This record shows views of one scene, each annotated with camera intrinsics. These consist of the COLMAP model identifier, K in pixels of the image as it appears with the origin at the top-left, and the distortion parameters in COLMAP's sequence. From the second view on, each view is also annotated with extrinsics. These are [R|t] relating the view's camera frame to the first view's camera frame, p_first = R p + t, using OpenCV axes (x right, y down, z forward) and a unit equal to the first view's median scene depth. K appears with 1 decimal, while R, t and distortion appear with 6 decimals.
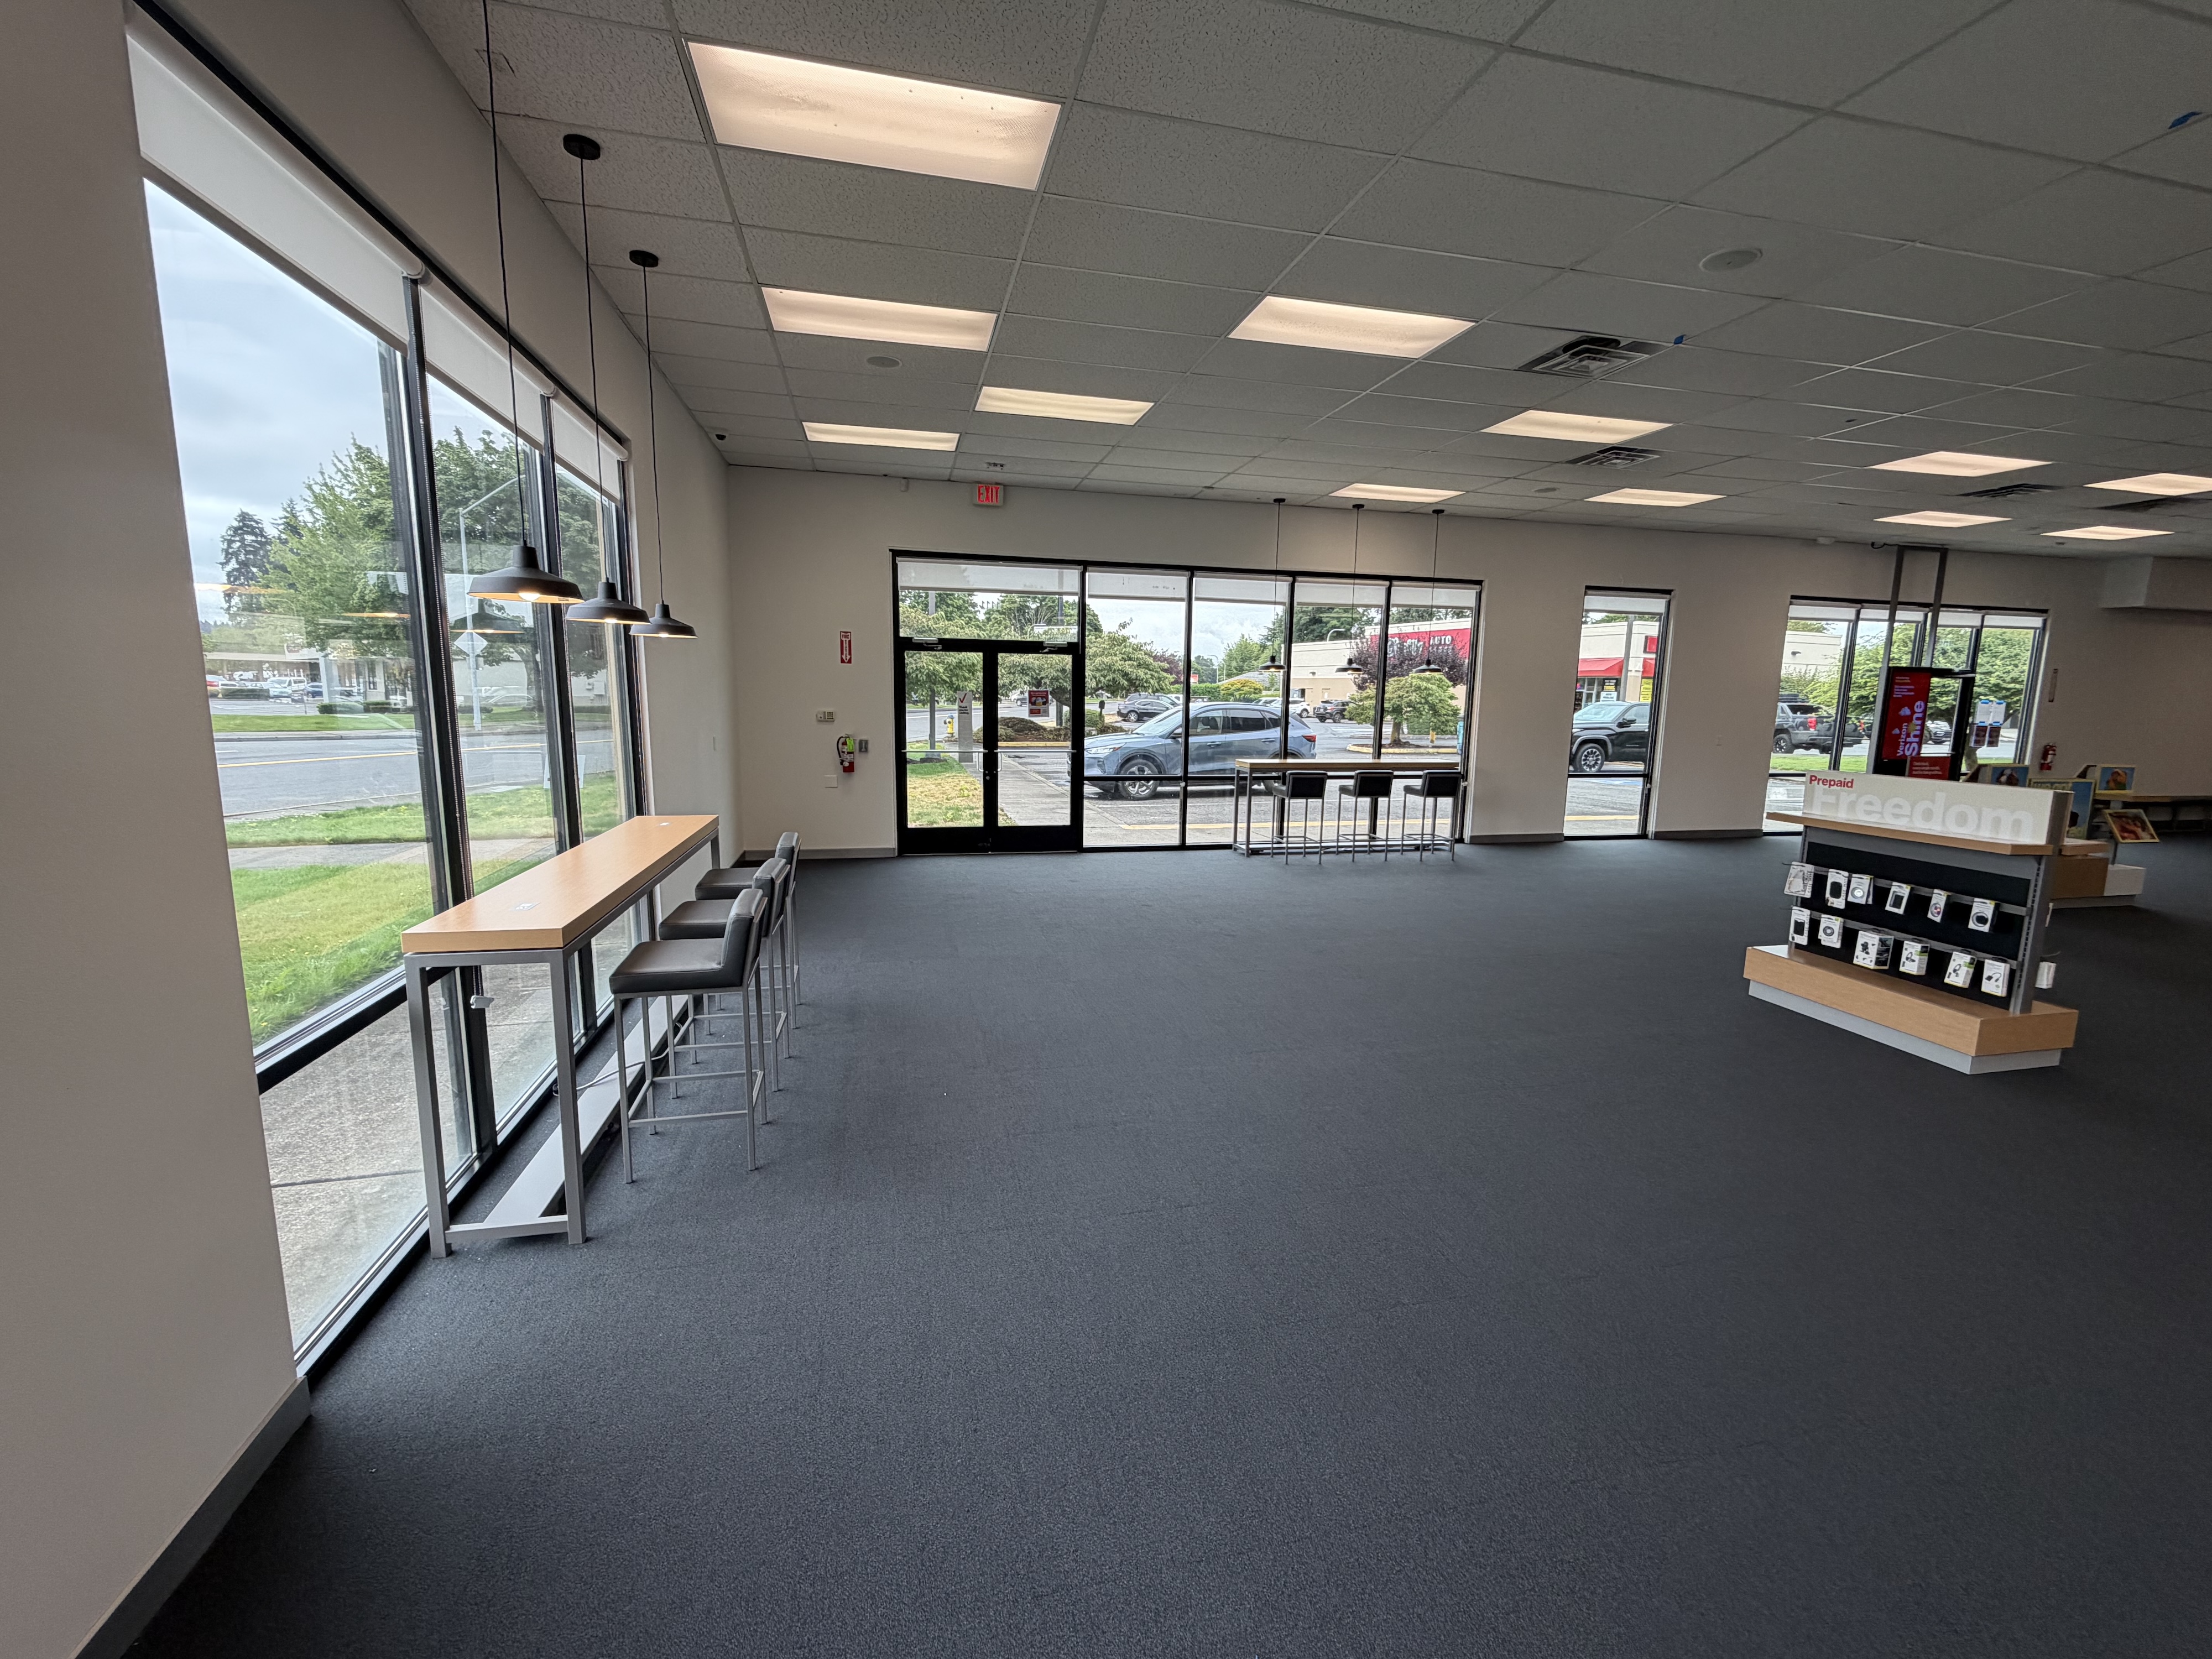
lens RADIAL K [[925.4, 0, 1103.7], [0, 925.4, 830.4], [0, 0, 1]] dist [-0.001190, -0.001277]
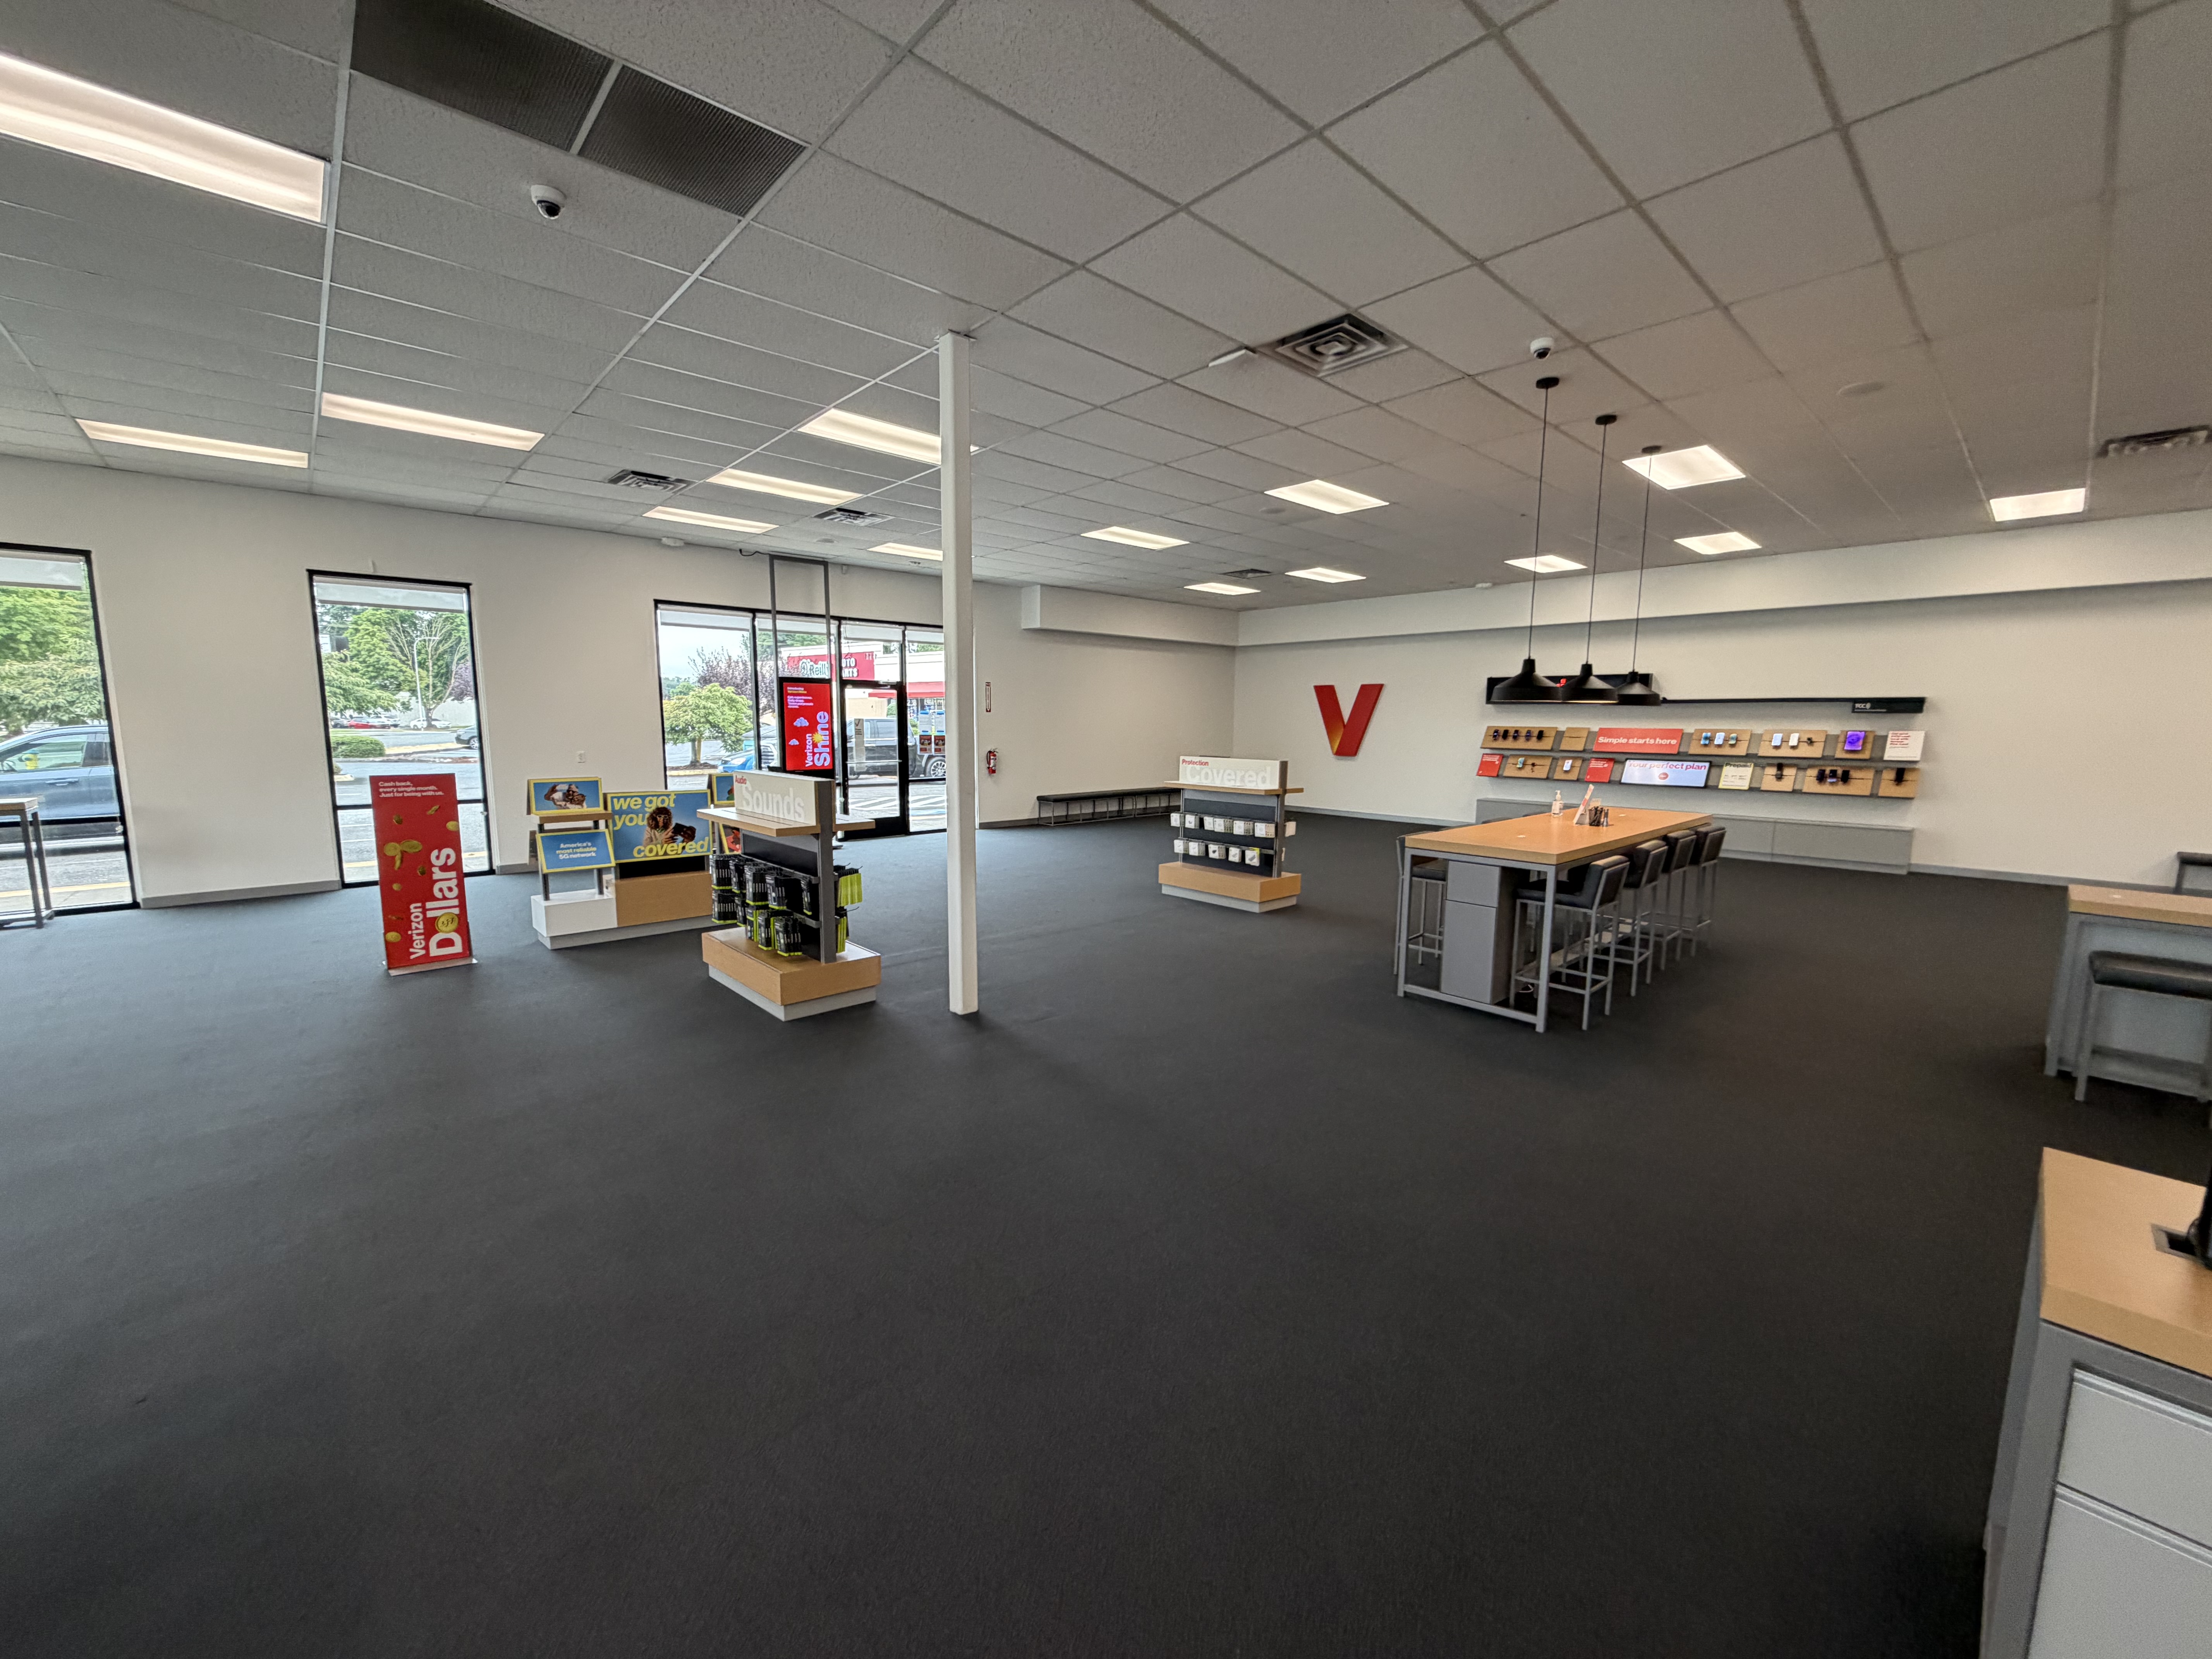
lens RADIAL K [[876.5, 0, 1103.6], [0, 876.5, 830.3], [0, 0, 1]] dist [-0.002261, 0.000399]
pose [[0.872072, -0.072521, 0.483973, 0.864671], [0.080293, 0.996760, 0.004679, 0.012644], [-0.482745, 0.034779, 0.875070, 0.021948]]
